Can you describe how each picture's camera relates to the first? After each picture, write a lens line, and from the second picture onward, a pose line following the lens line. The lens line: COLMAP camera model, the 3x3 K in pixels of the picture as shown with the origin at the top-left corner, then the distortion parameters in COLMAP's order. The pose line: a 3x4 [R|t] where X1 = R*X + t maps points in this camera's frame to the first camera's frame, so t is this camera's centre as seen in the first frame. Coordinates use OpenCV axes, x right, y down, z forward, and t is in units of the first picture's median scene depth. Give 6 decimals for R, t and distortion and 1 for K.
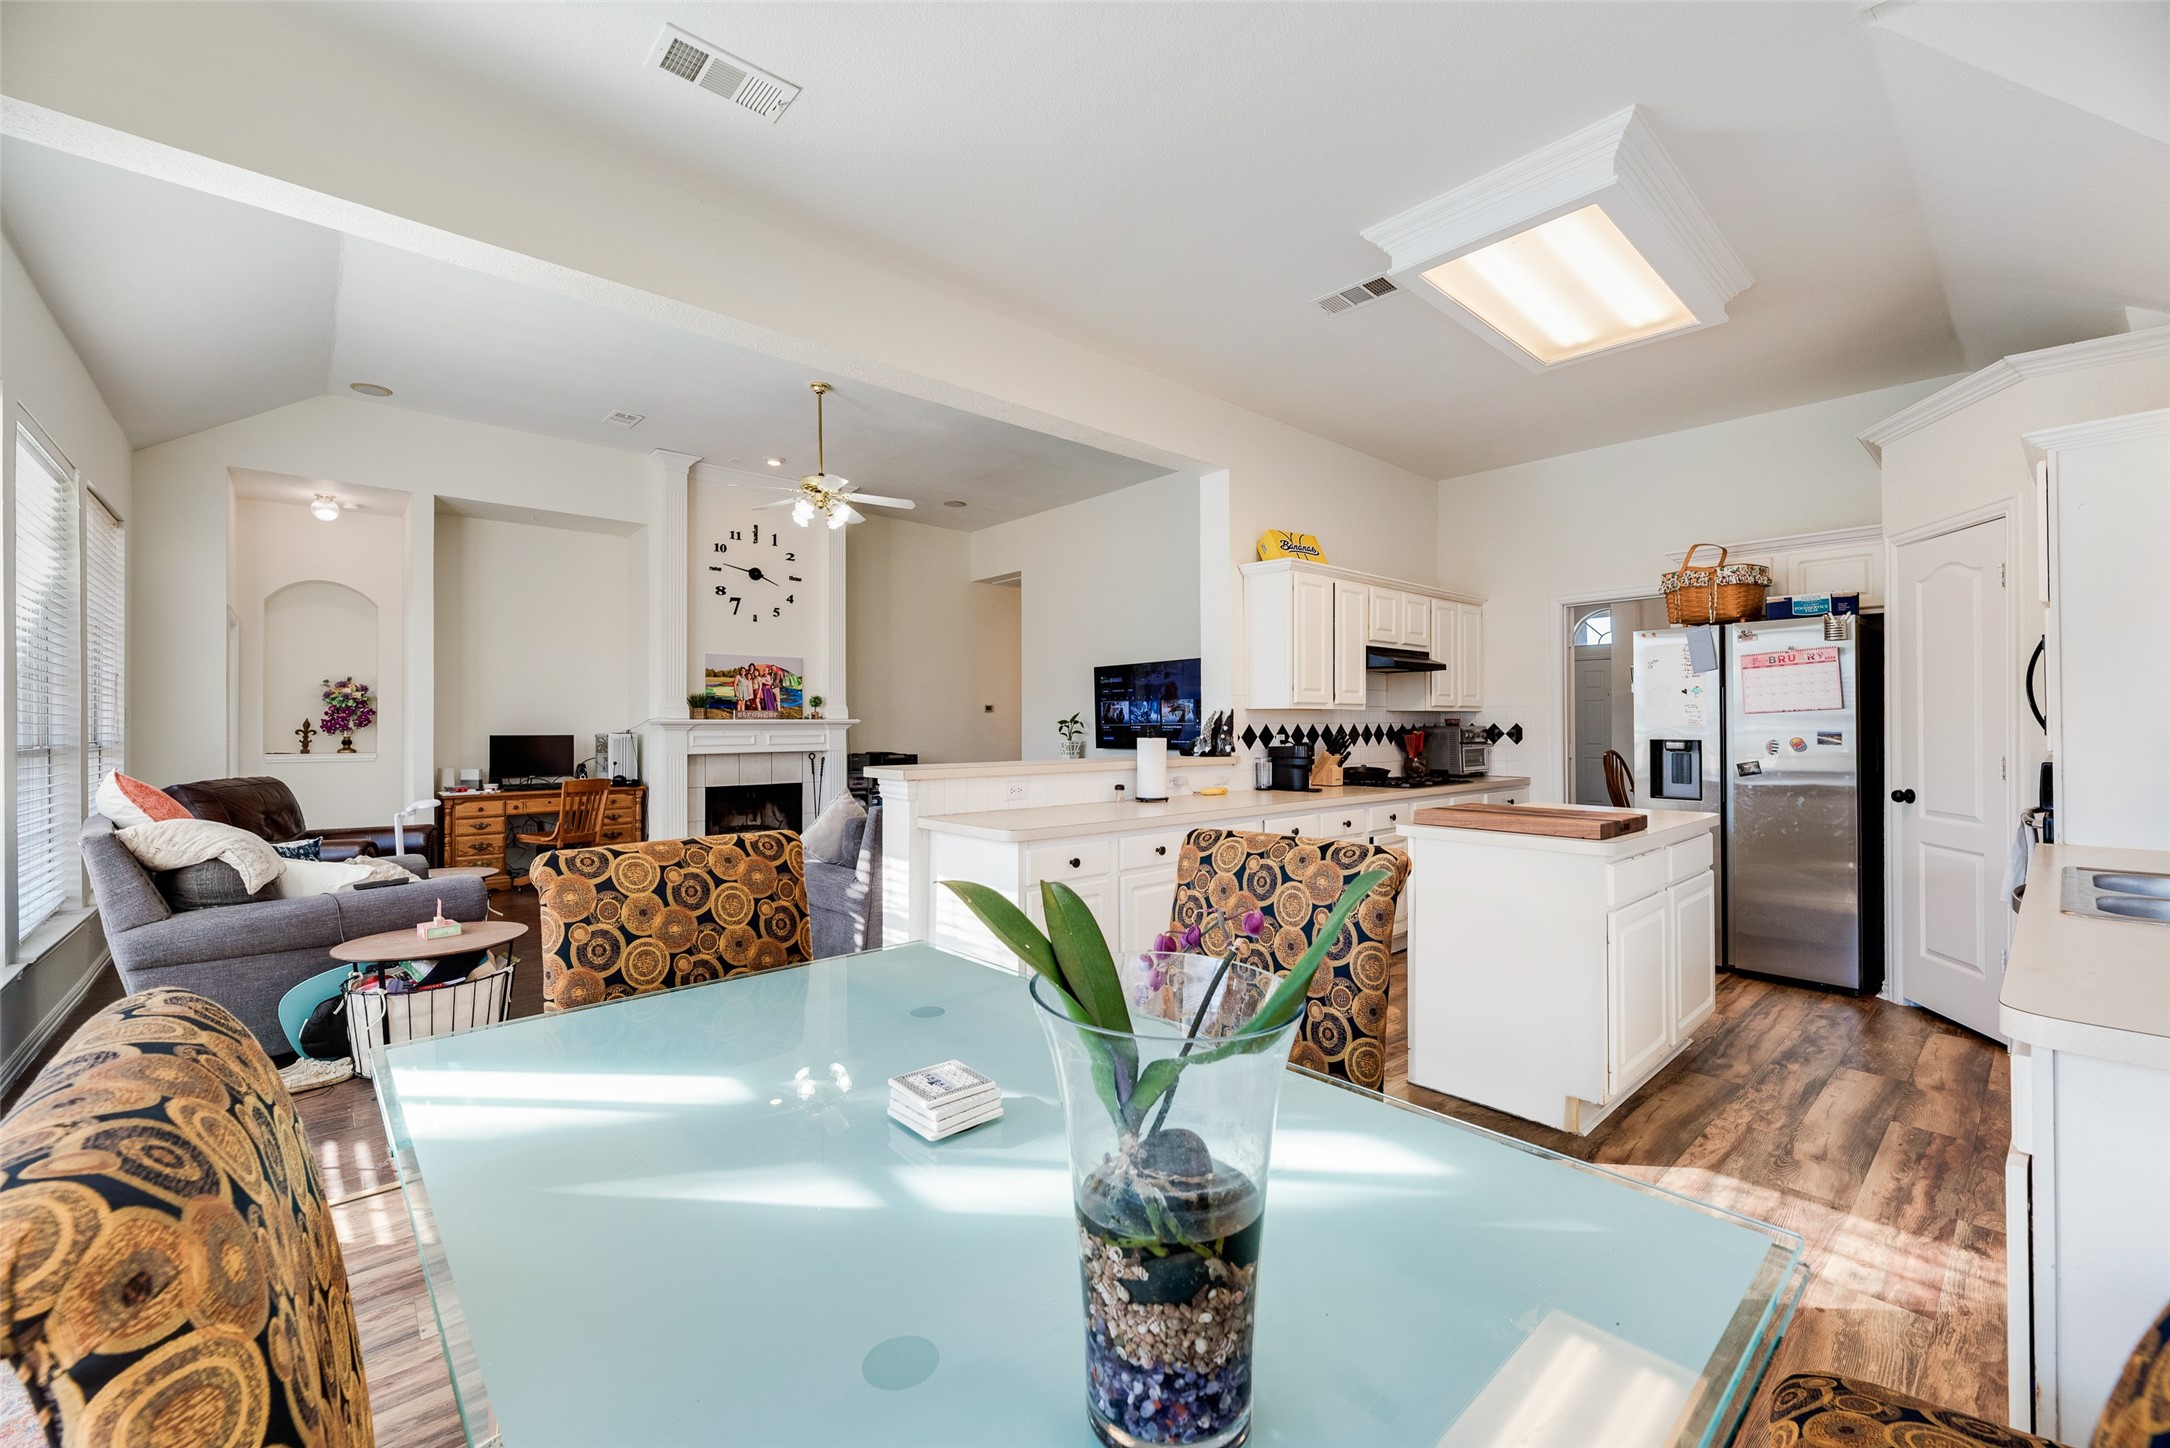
lens RADIAL K [[866.2, 0, 1082.7], [0, 866.2, 716.8], [0, 0, 1]] dist [0.004136, 0.001736]
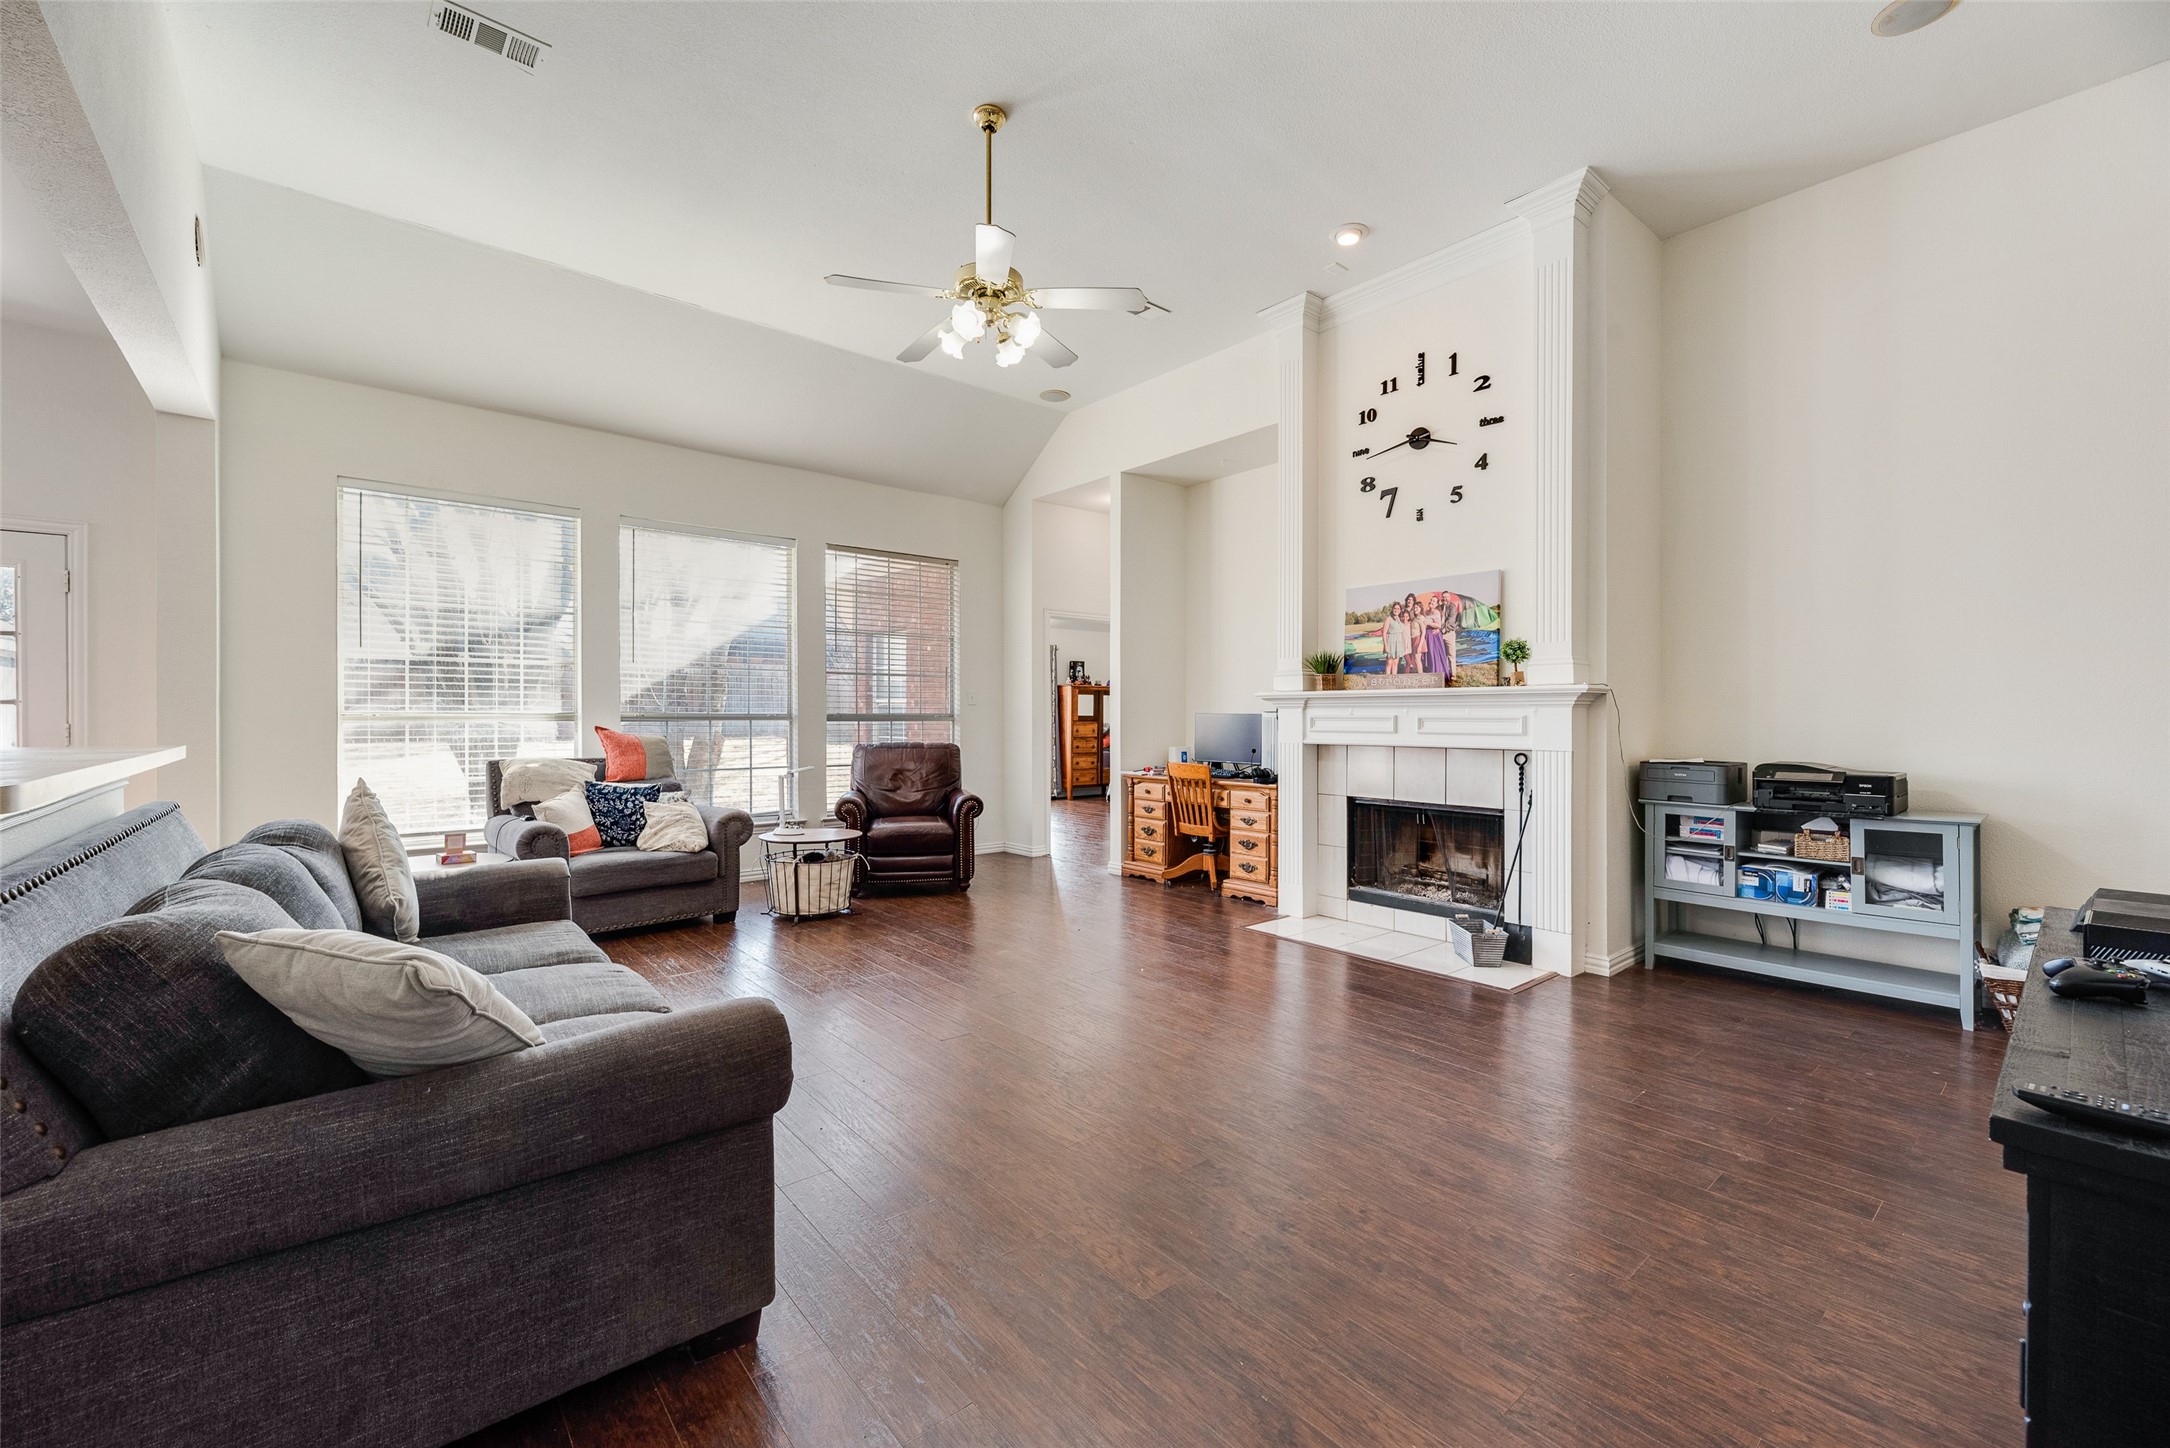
lens RADIAL K [[866.2, 0, 1096.3], [0, 866.2, 710.5], [0, 0, 1]] dist [0.004136, 0.001736]
pose [[-0.015269, -0.000273, -0.999883, 0.213268], [0.009739, 0.999952, -0.000422, 0.015886], [0.999836, -0.009745, -0.015265, 0.820133]]
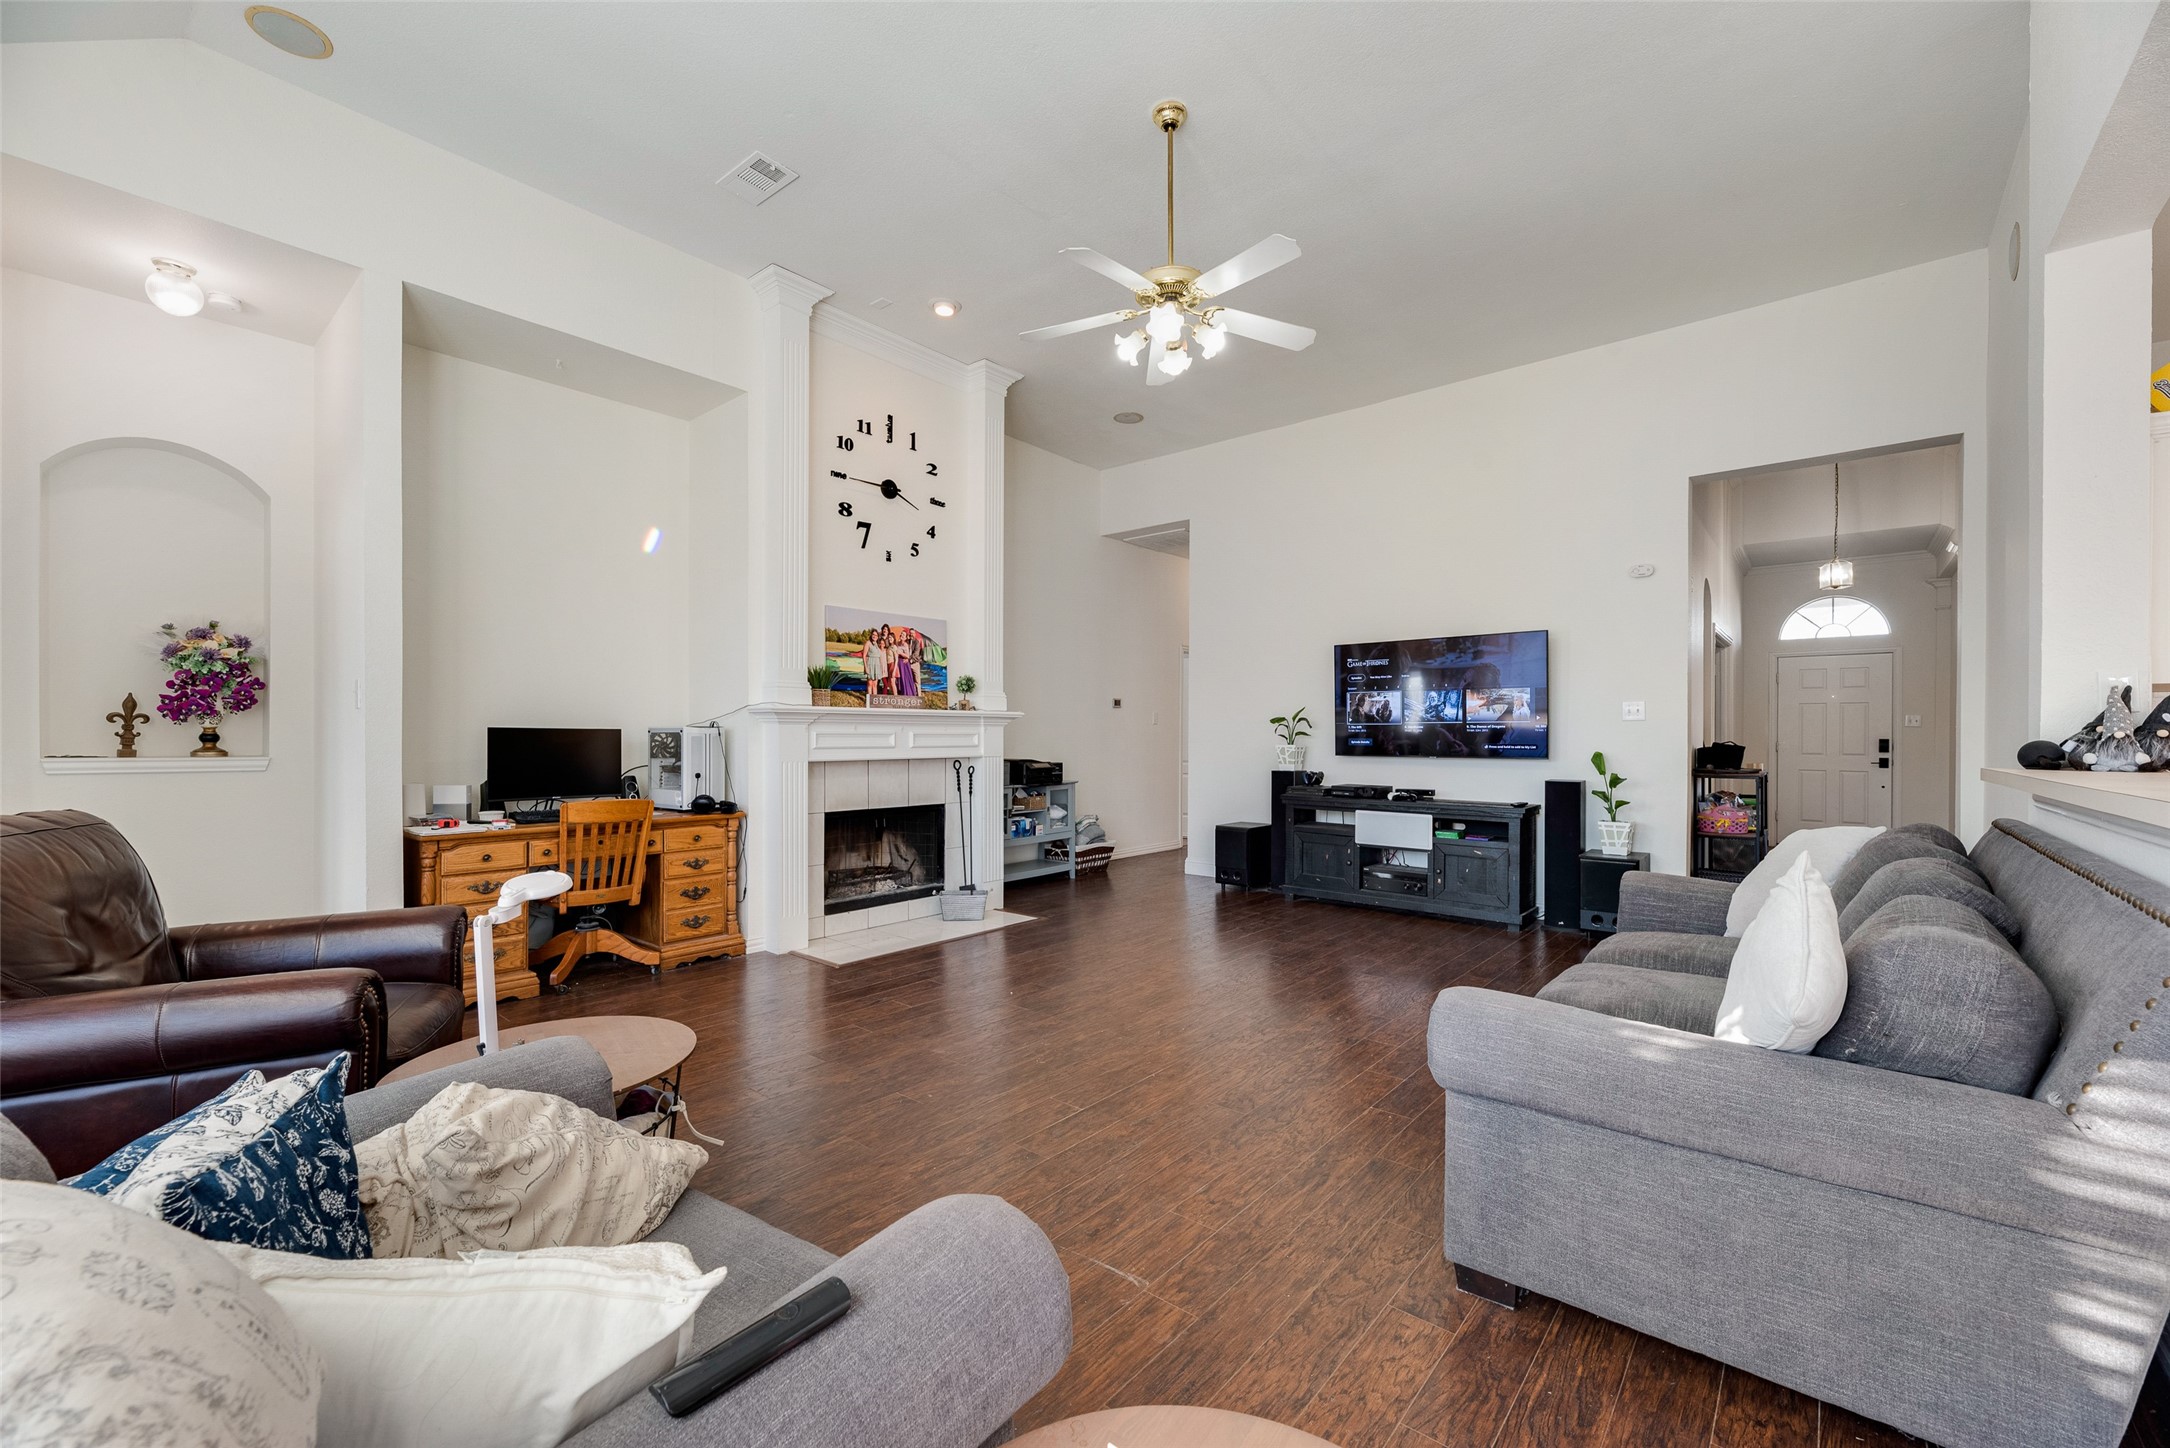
lens RADIAL K [[866.2, 0, 1084.2], [0, 866.2, 734.3], [0, 0, 1]] dist [0.004136, 0.001736]
pose [[0.991352, 0.008471, 0.130953, -0.327067], [-0.009909, 0.999898, 0.010334, 0.014485], [-0.130852, -0.011542, 0.991335, 0.334786]]
